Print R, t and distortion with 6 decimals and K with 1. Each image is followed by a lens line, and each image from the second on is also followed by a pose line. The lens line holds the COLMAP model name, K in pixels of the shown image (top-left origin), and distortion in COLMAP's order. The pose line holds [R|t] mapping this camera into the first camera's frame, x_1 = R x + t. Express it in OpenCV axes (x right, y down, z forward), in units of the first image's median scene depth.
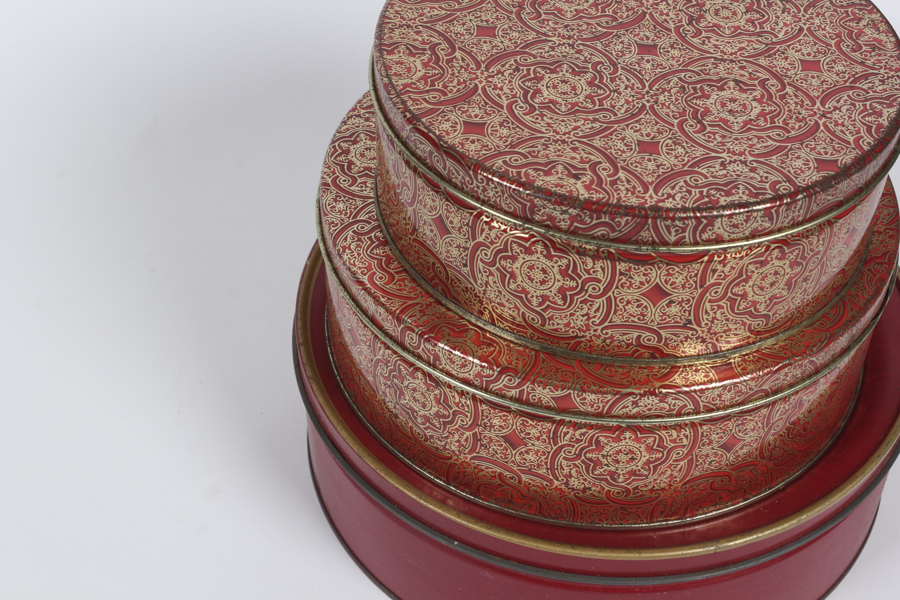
lens RADIAL K [[1477.0, 0, 450.0], [0, 1477.0, 306.5], [0, 0, 1]] dist [-0.005791, 0.000000]
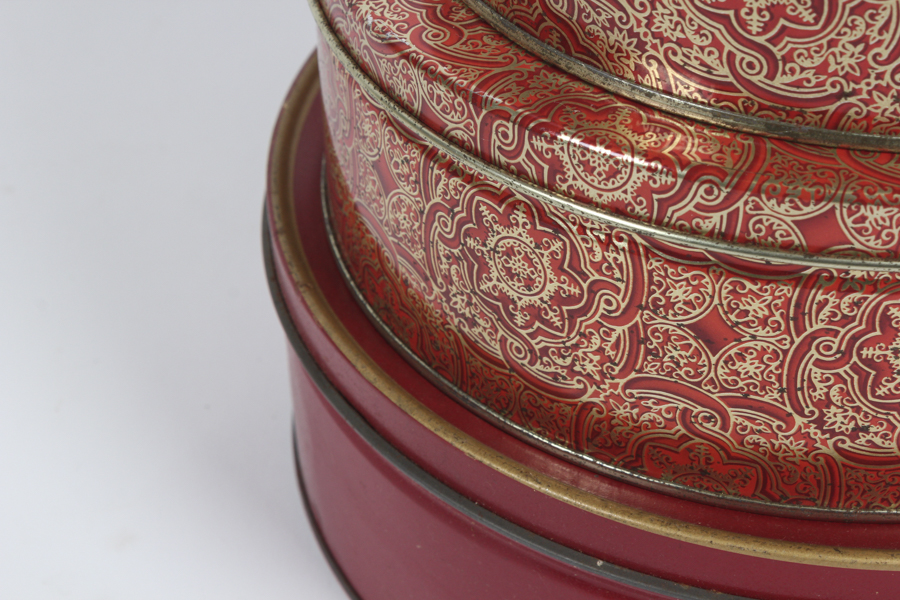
lens RADIAL K [[2085.9, 0, 444.9], [0, 2085.9, 297.8], [0, 0, 1]] dist [-0.009627, 0.000000]
pose [[0.999169, -0.040614, -0.003432, -0.046276], [0.040122, 0.994904, -0.092502, 0.143007], [0.007172, 0.092288, 0.995707, 0.294229]]
